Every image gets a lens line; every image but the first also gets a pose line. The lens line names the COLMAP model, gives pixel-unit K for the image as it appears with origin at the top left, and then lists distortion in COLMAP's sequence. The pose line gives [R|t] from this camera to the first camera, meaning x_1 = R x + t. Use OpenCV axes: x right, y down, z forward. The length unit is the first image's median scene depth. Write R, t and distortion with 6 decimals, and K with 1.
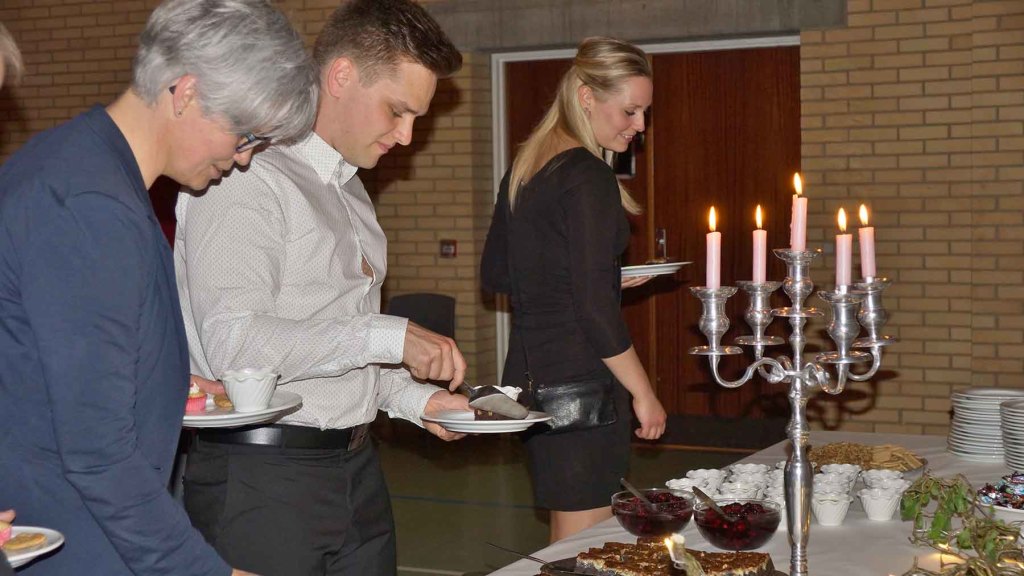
lens RADIAL K [[1798.9, 0, 514.2], [0, 1798.9, 330.3], [0, 0, 1]] dist [0.030991, 0.036383]
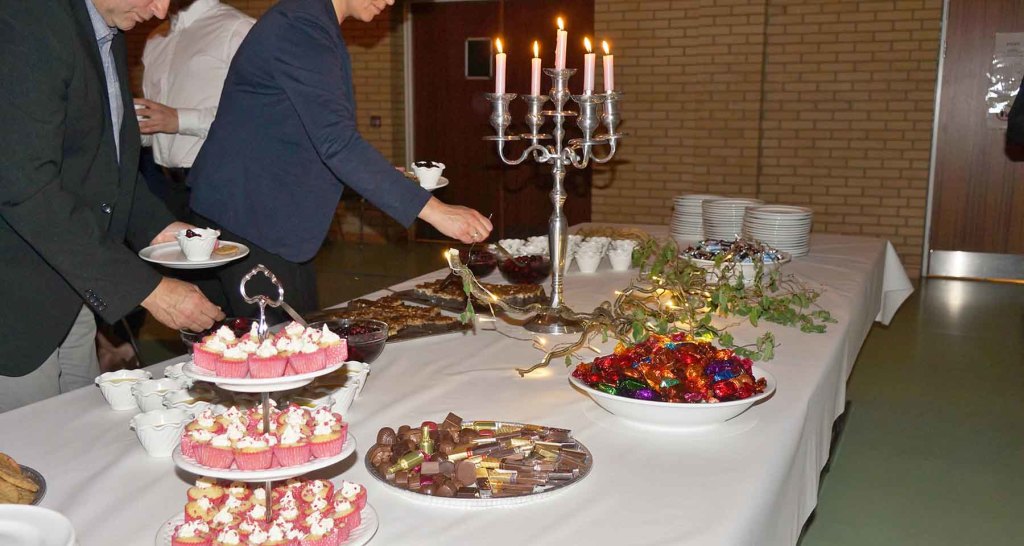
lens RADIAL K [[1054.3, 0, 510.7], [0, 1054.3, 301.2], [0, 0, 1]] dist [0.057034, -0.003825]
pose [[0.997245, 0.008501, 0.073692, 0.054821], [-0.016147, 0.994468, 0.103793, 0.050303], [-0.072402, -0.104697, 0.991865, 0.139983]]
